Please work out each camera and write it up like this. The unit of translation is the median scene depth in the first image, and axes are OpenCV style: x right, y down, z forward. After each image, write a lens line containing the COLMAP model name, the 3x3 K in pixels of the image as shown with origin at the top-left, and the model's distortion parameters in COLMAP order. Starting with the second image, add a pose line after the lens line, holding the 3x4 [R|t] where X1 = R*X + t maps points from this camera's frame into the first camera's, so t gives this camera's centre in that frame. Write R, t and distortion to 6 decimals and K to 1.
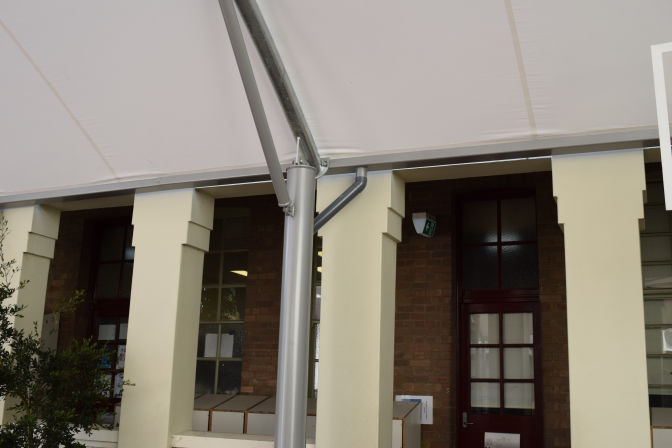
lens RADIAL K [[767.0, 0, 335.0], [0, 767.0, 224.6], [0, 0, 1]] dist [-0.061980, 0.000000]
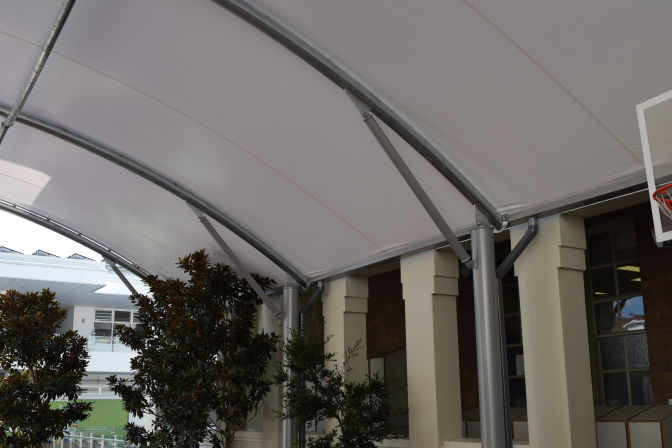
lens RADIAL K [[767.0, 0, 337.1], [0, 767.0, 222.2], [0, 0, 1]] dist [-0.061980, 0.000000]
pose [[0.823840, -0.178399, -0.538016, 0.400624], [0.164472, 0.983580, -0.074293, -0.024835], [0.542436, -0.027283, 0.839654, -0.181587]]
